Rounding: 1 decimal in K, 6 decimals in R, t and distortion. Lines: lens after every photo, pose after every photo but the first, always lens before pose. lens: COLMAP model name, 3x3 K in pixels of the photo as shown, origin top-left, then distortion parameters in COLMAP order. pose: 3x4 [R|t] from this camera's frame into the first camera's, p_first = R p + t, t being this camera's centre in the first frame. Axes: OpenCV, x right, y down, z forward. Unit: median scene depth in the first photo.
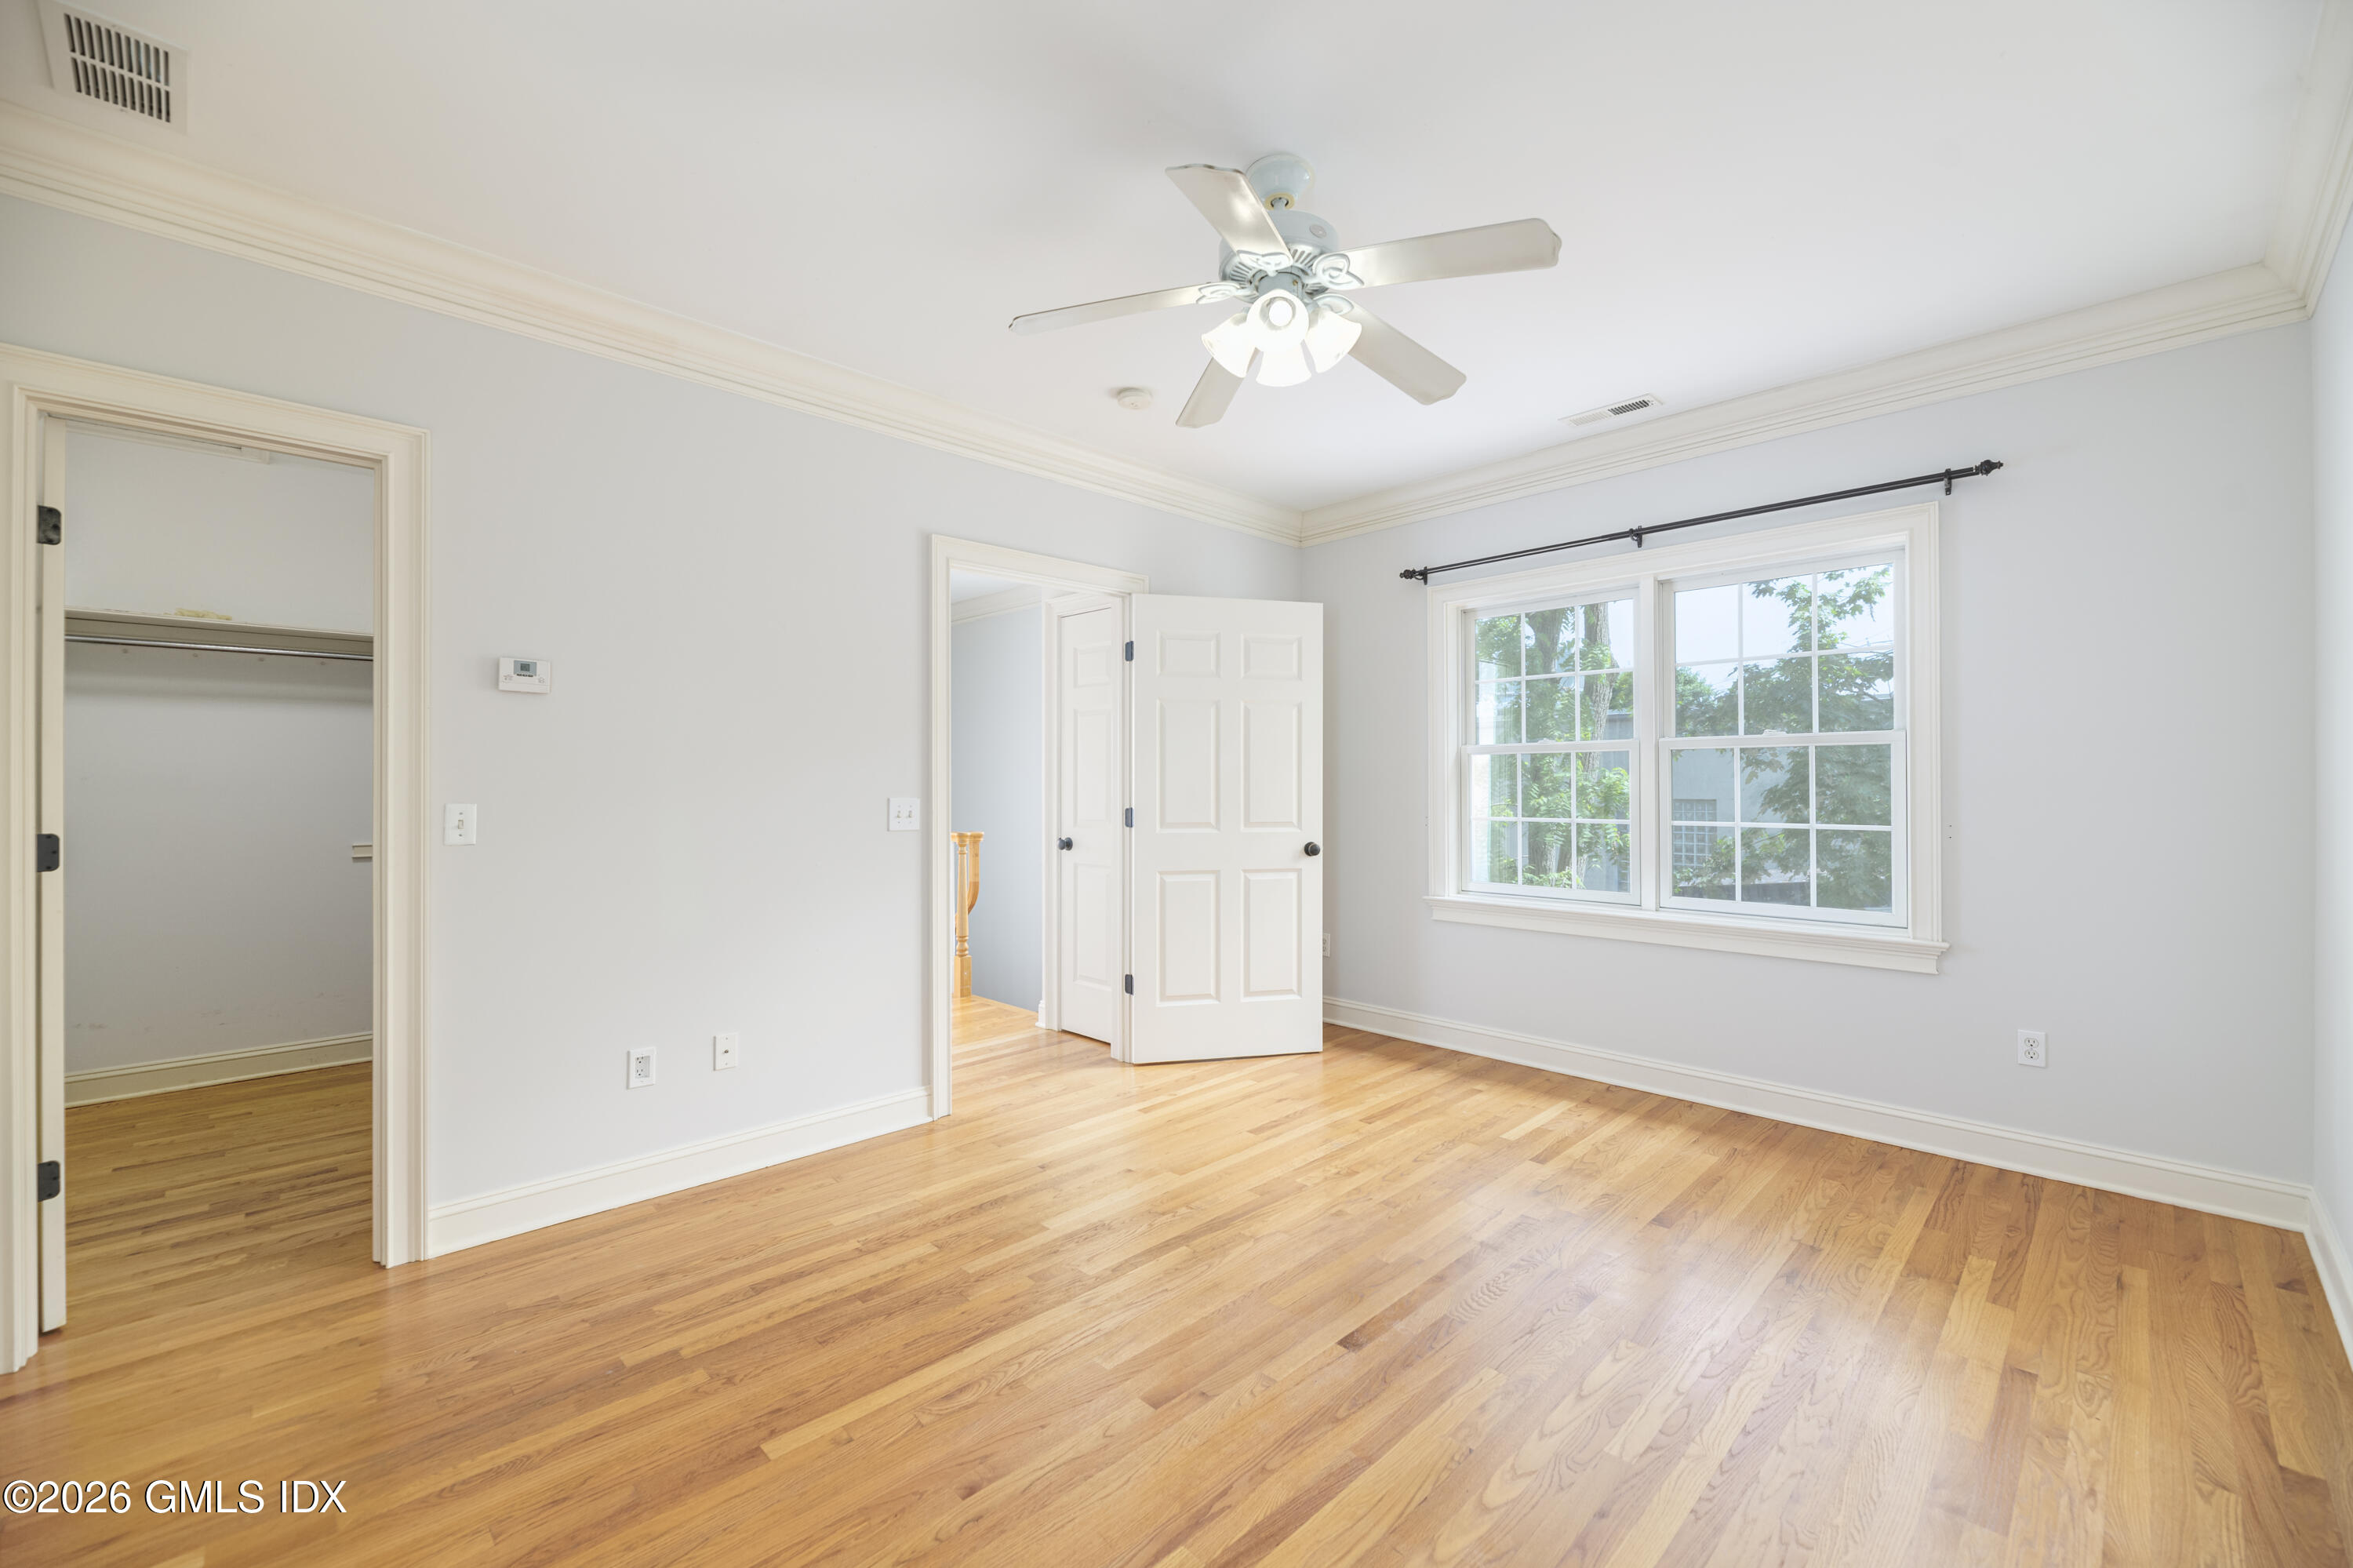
lens RADIAL K [[954.7, 0, 1179.9], [0, 954.7, 788.8], [0, 0, 1]] dist [-0.001147, -0.001131]
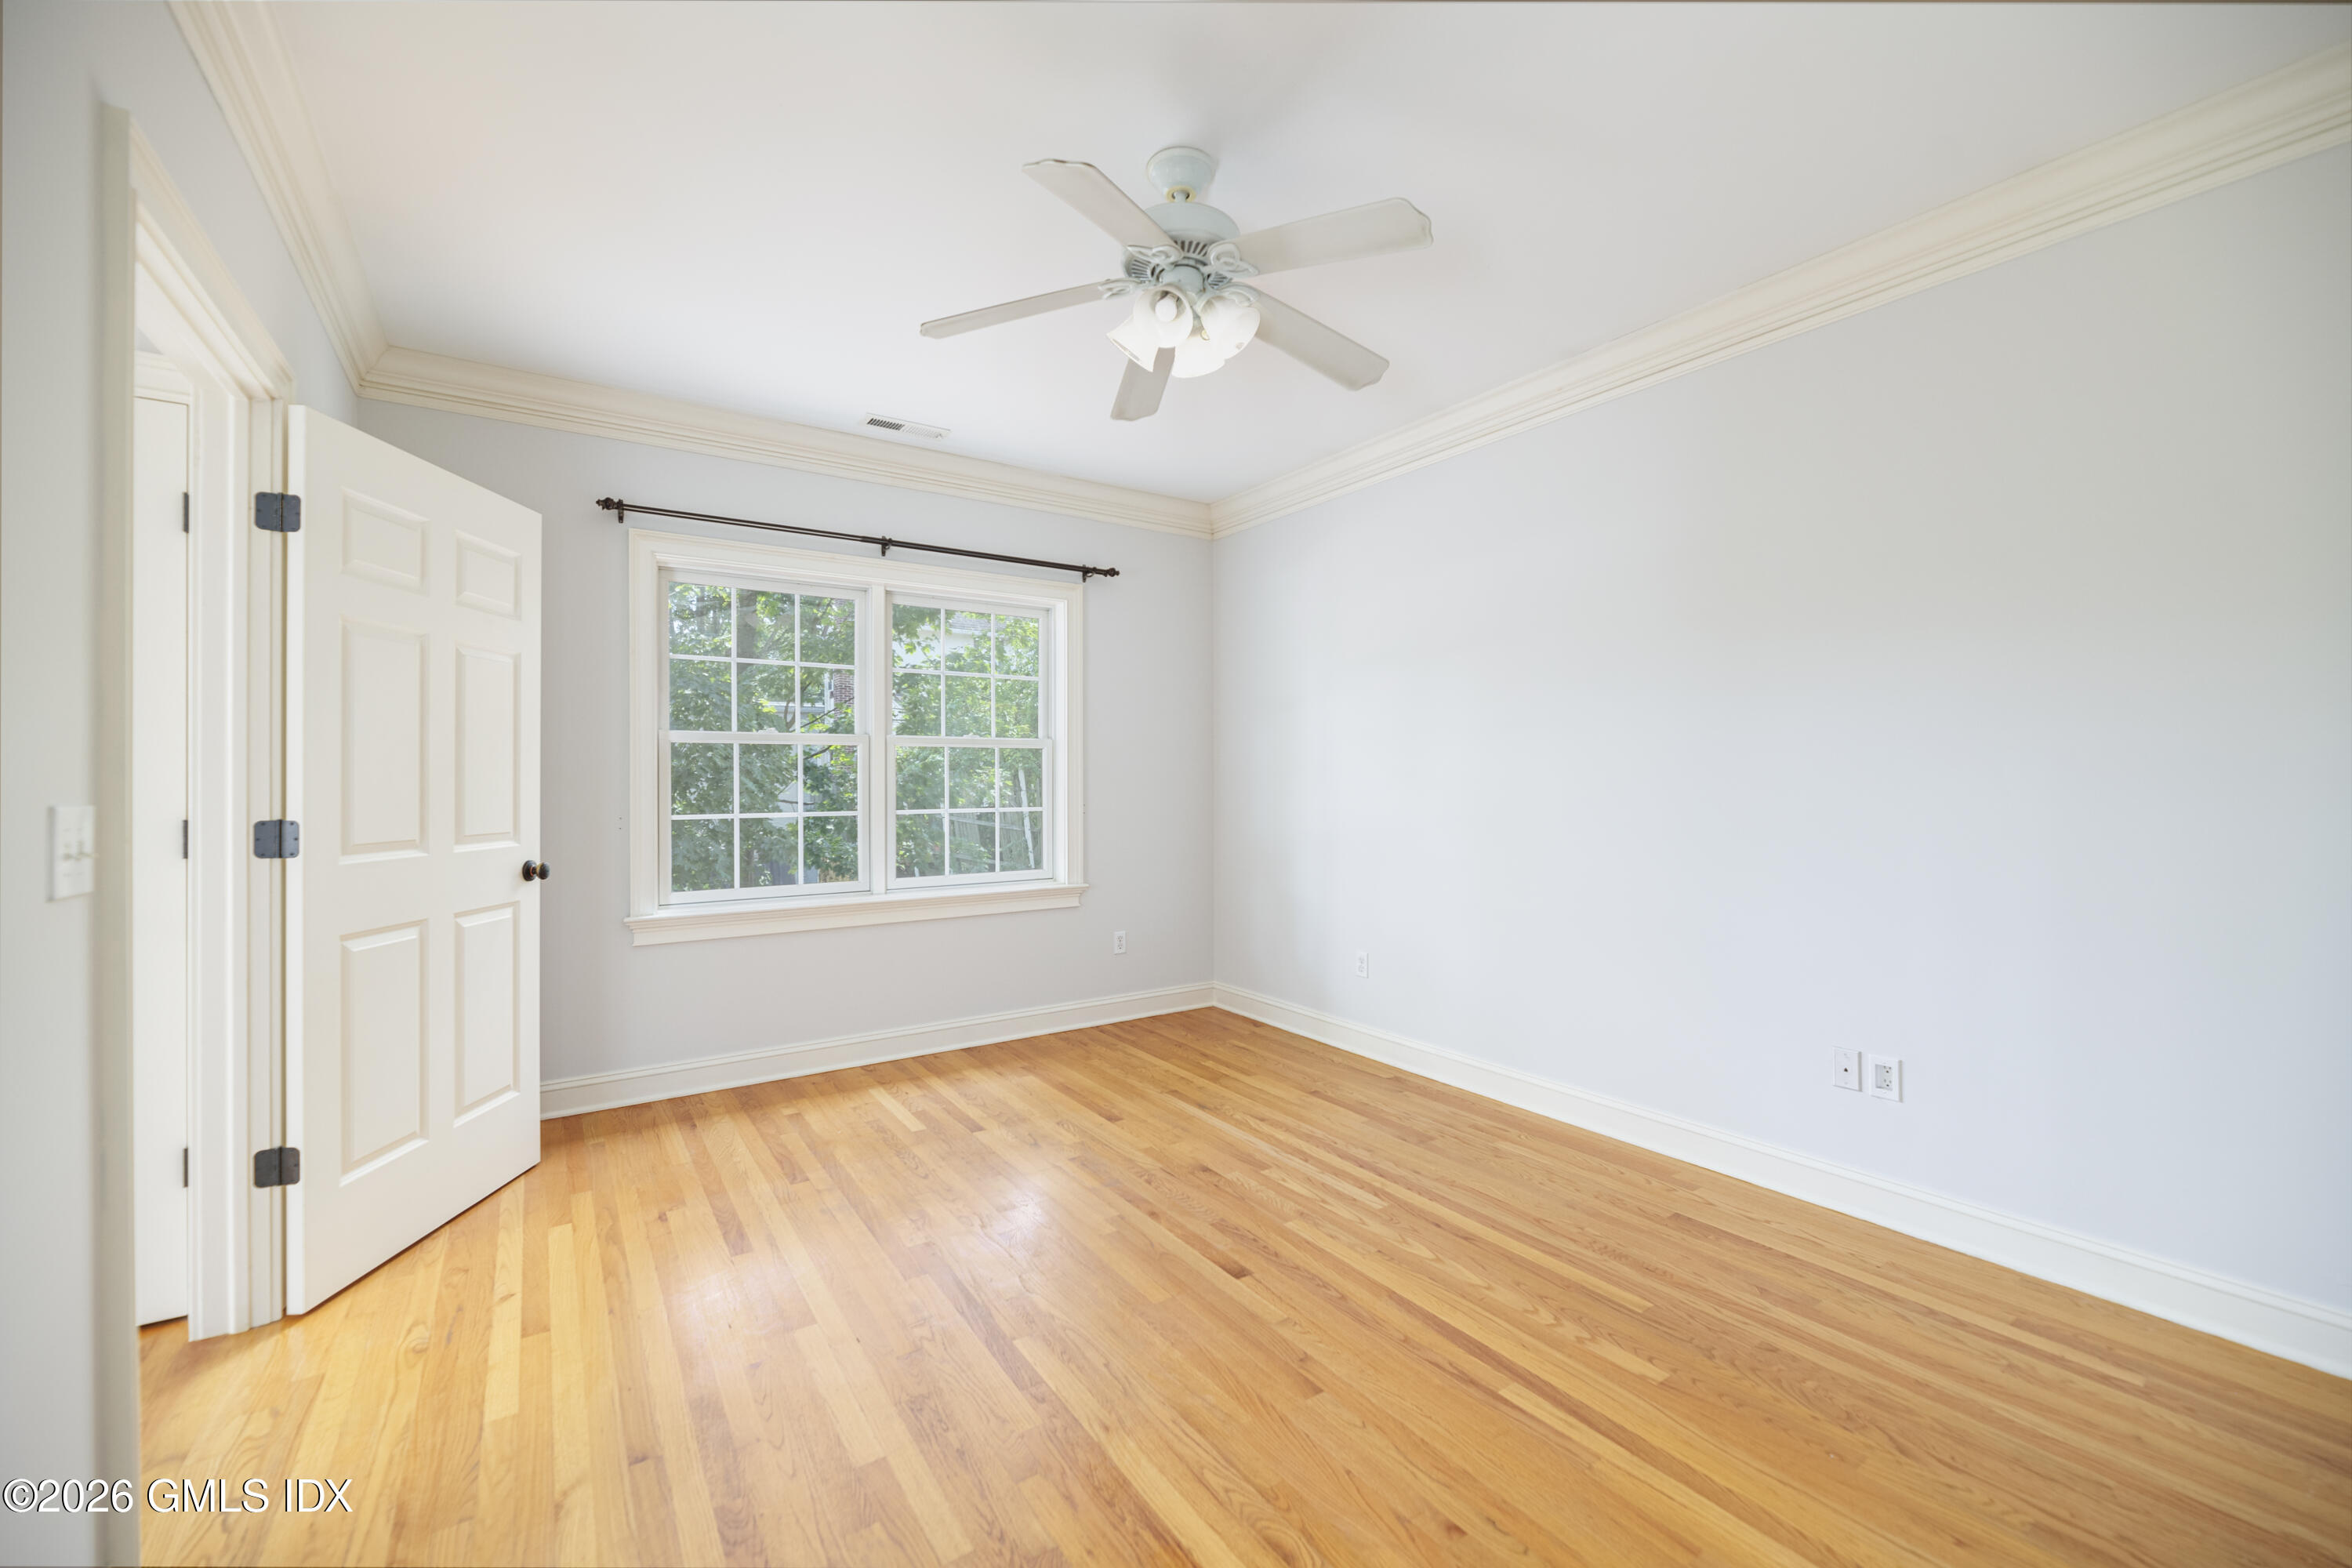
lens RADIAL K [[954.3, 0, 1192.0], [0, 954.3, 778.0], [0, 0, 1]] dist [-0.001147, -0.001131]
pose [[0.169856, 0.001150, 0.985468, -0.538226], [0.004499, 0.999988, -0.001942, 0.000585], [-0.985459, 0.004763, 0.169849, 0.495324]]
